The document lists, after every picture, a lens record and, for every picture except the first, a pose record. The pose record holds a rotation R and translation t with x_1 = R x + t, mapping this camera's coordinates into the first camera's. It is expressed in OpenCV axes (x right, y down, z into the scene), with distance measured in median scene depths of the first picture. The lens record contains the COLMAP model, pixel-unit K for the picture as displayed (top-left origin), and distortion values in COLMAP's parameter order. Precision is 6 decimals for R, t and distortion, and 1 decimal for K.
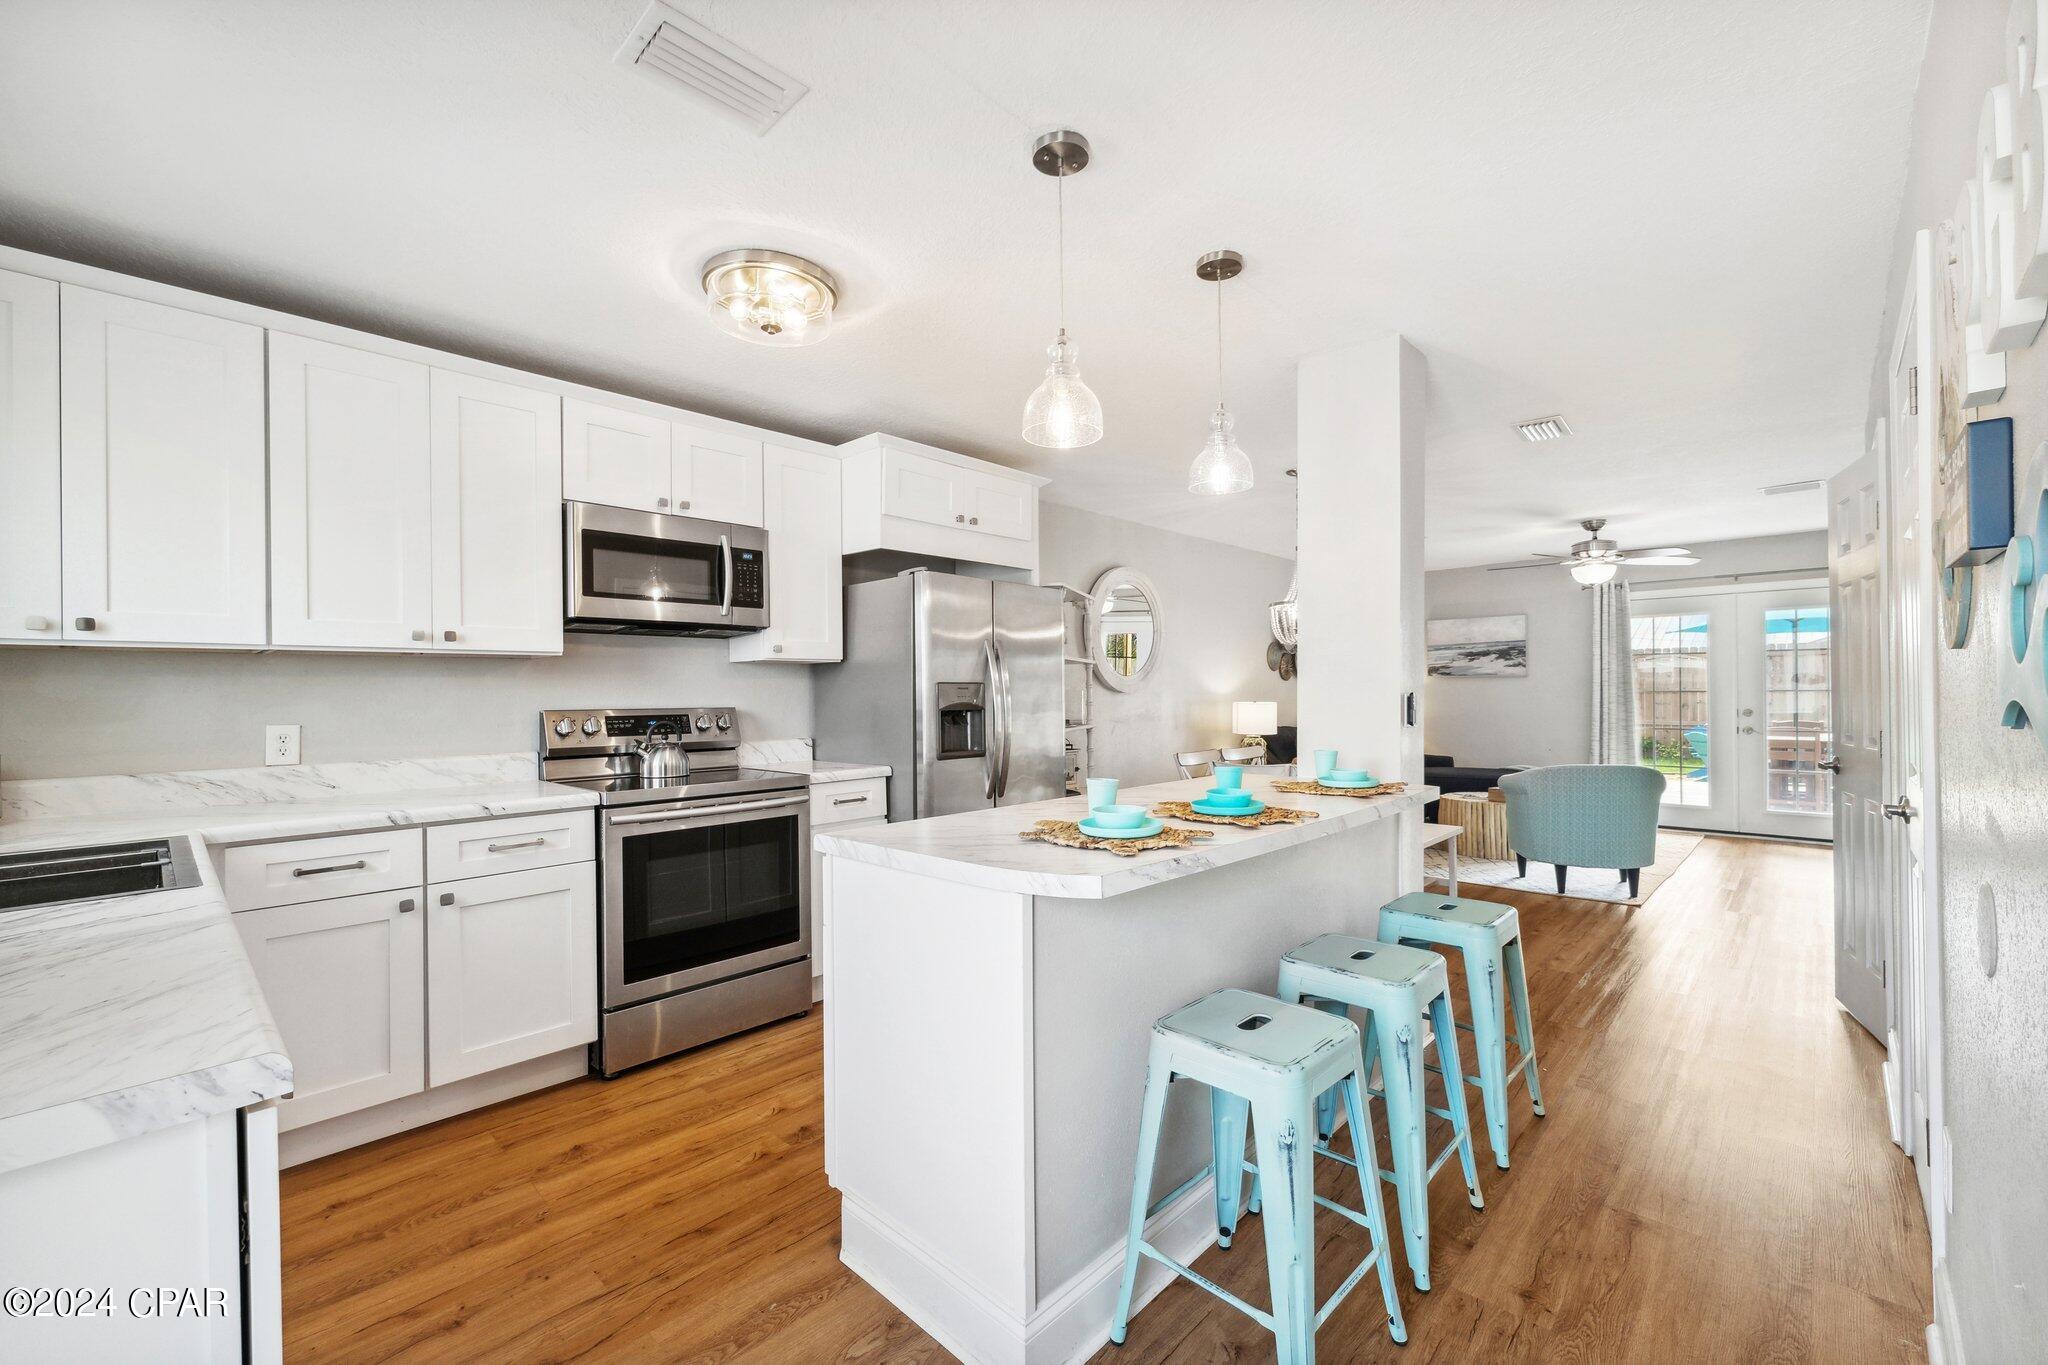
lens RADIAL K [[822.9, 0, 1023.2], [0, 822.9, 689.0], [0, 0, 1]] dist [0.013011, -0.000435]
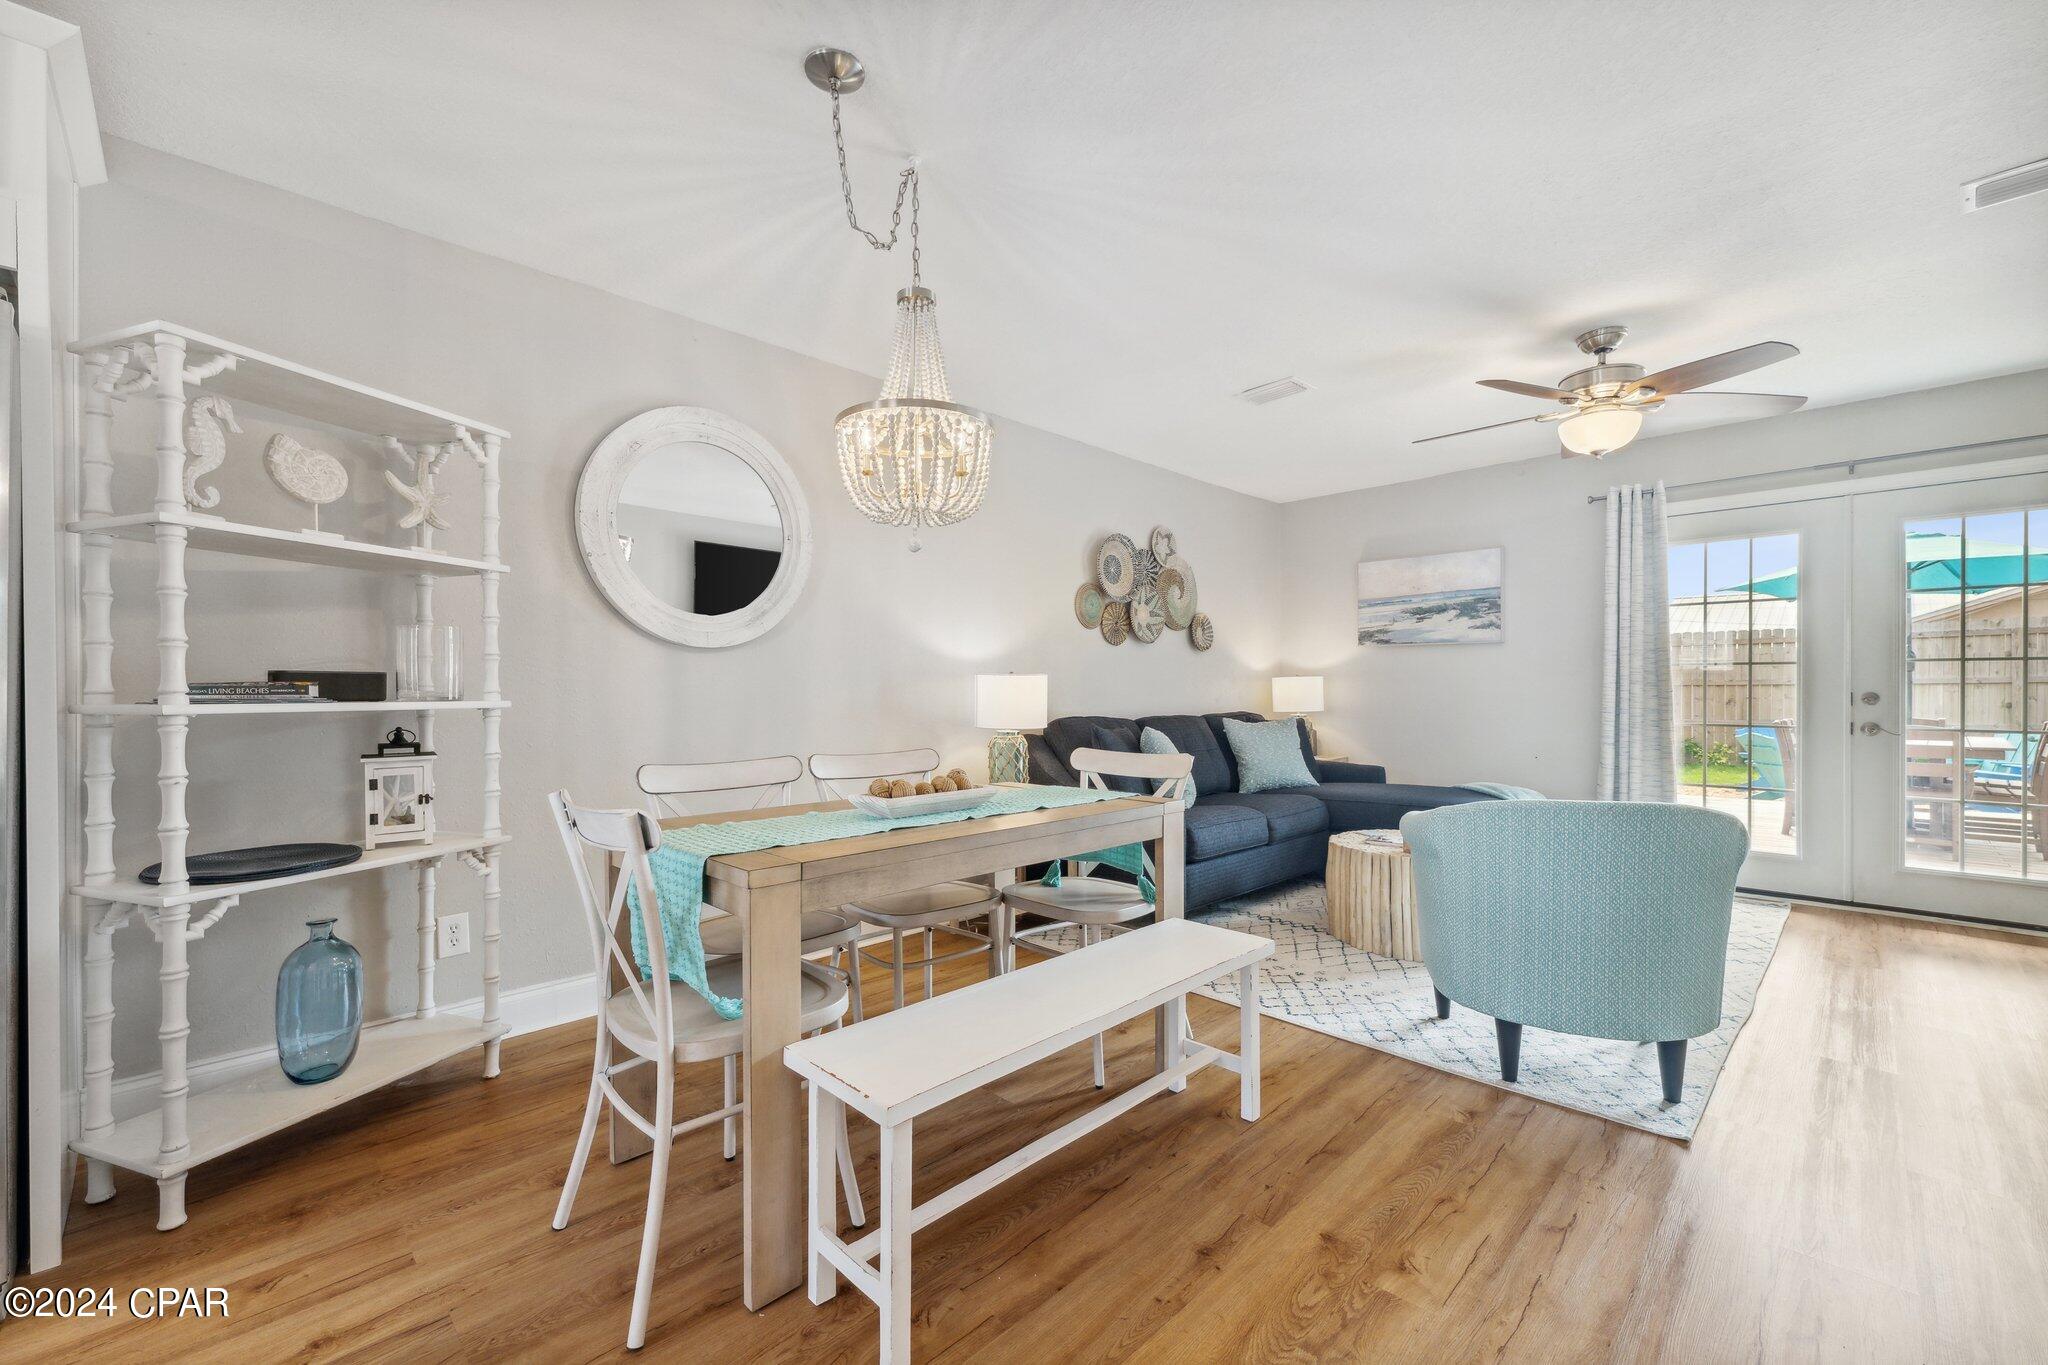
lens RADIAL K [[822.9, 0, 1024.7], [0, 822.9, 687.6], [0, 0, 1]] dist [0.013011, -0.000435]
pose [[0.999679, 0.006515, -0.024488, 0.270757], [-0.006455, 0.999976, 0.002531, 0.021723], [0.024504, -0.002372, 0.999697, 0.370842]]
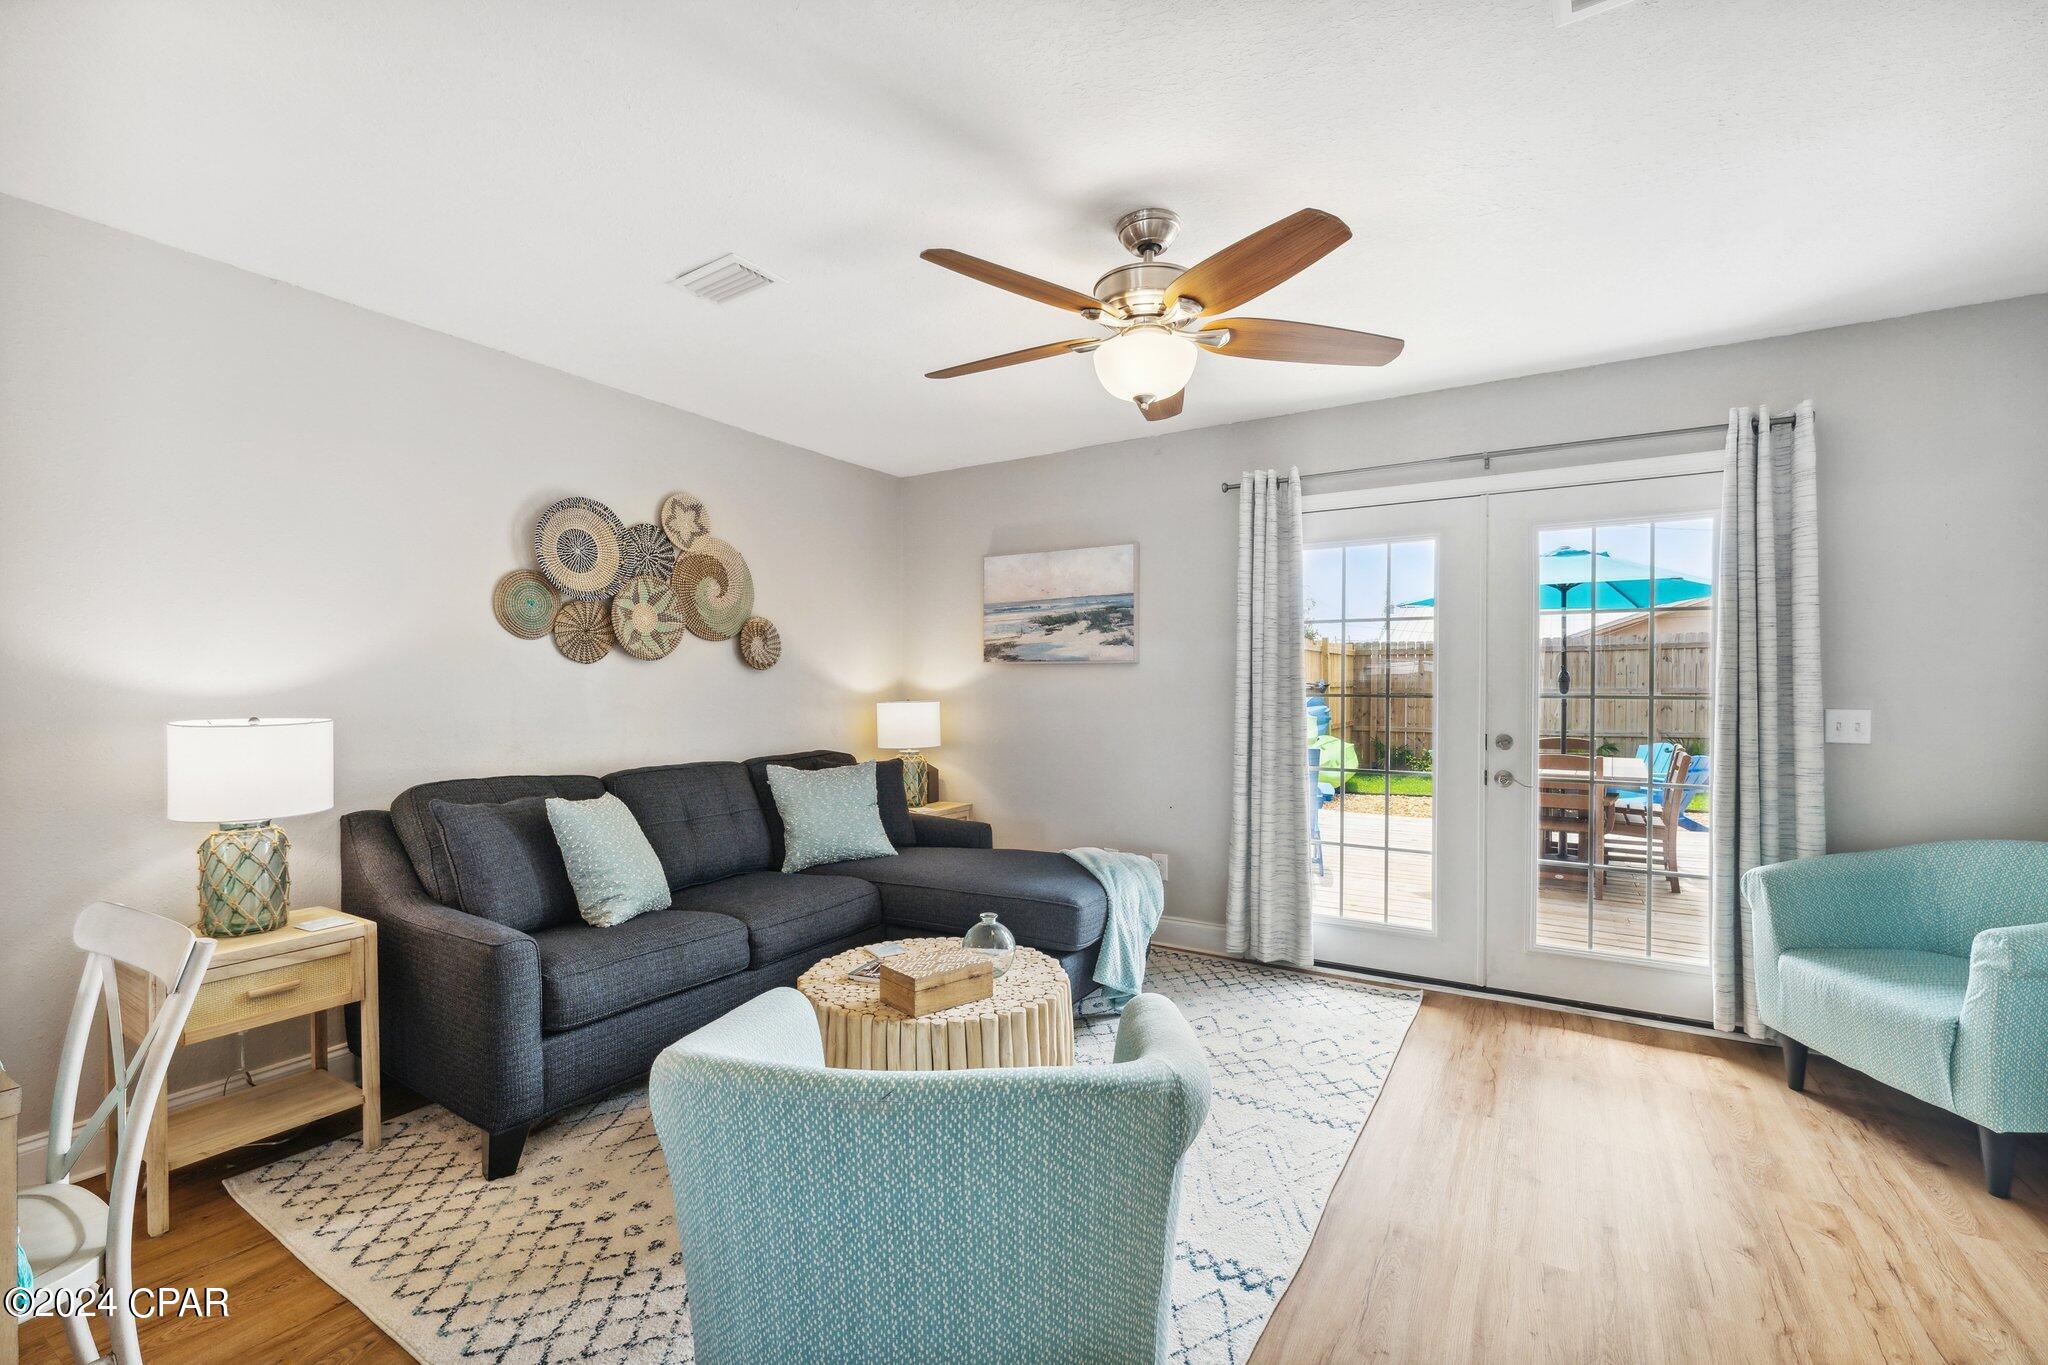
lens RADIAL K [[869.8, 0, 1003.0], [0, 869.8, 689.4], [0, 0, 1]] dist [0.004838, -0.001229]
pose [[0.980241, 0.009674, 0.197570, 0.452207], [-0.010632, 0.999936, 0.003791, -0.000547], [-0.197520, -0.005816, 0.980282, 0.521815]]
